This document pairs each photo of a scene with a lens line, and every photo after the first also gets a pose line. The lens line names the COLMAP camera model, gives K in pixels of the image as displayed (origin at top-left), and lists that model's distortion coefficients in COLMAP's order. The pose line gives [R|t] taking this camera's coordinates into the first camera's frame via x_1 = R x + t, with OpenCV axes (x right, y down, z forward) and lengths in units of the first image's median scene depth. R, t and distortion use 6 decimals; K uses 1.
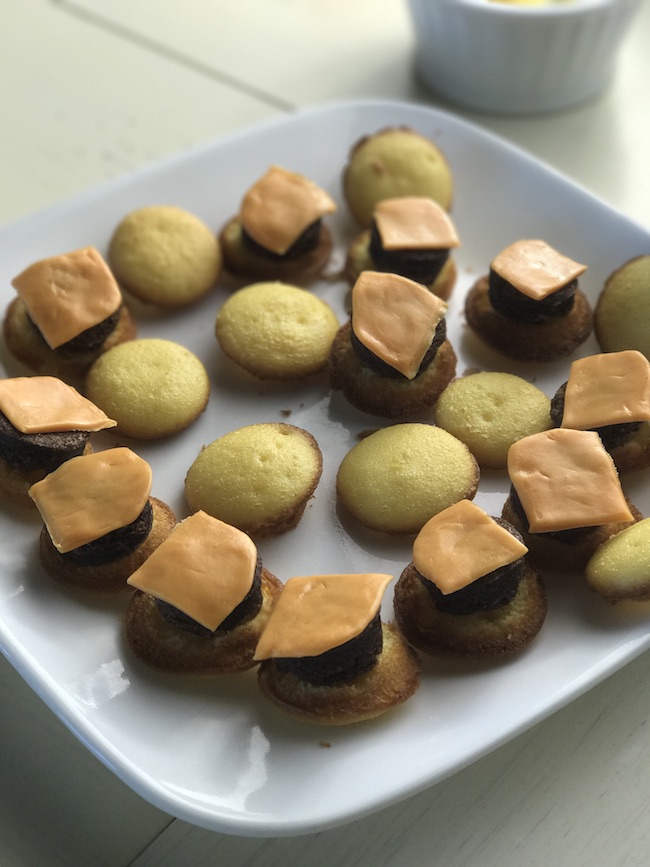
lens RADIAL K [[1457.0, 0, 324.6], [0, 1457.0, 434.8], [0, 0, 1]] dist [-0.006174, 0.000000]
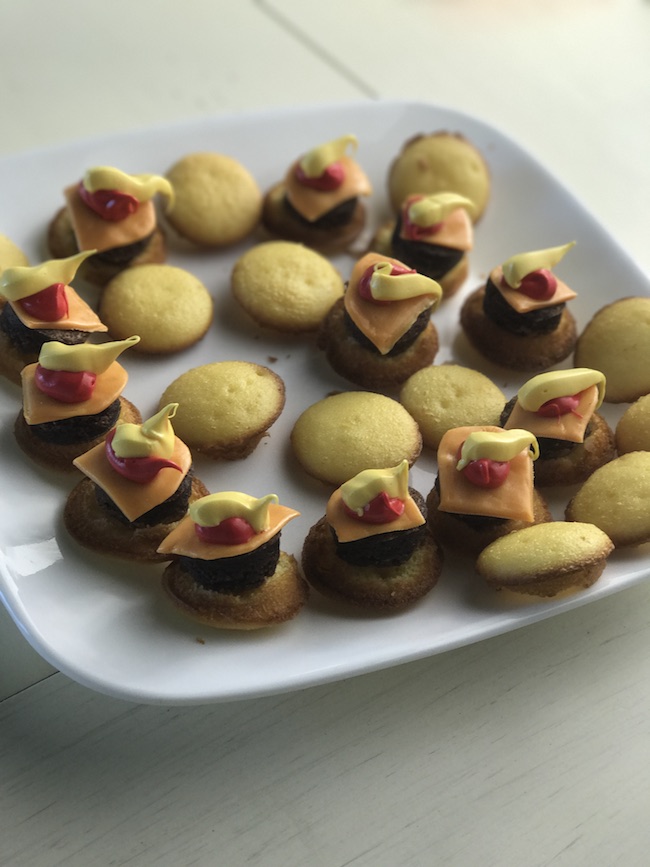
lens RADIAL K [[1457.0, 0, 322.4], [0, 1457.0, 433.1], [0, 0, 1]] dist [-0.006174, 0.000000]
pose [[0.966769, 0.238196, -0.092842, 0.128619], [-0.238520, 0.971107, 0.007763, 0.021708], [0.092009, 0.014640, 0.995651, -0.089180]]
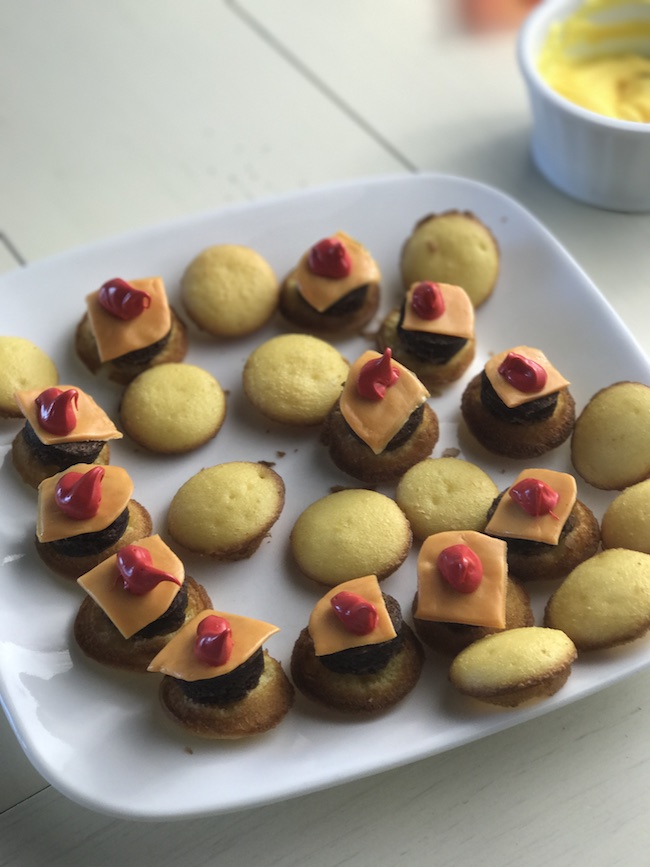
lens RADIAL K [[1457.0, 0, 325.2], [0, 1457.0, 427.7], [0, 0, 1]] dist [-0.006174, 0.000000]
pose [[0.956285, 0.215822, -0.197334, 0.239995], [-0.201345, 0.975290, 0.090943, -0.153187], [0.212085, -0.047235, 0.976109, -0.131270]]
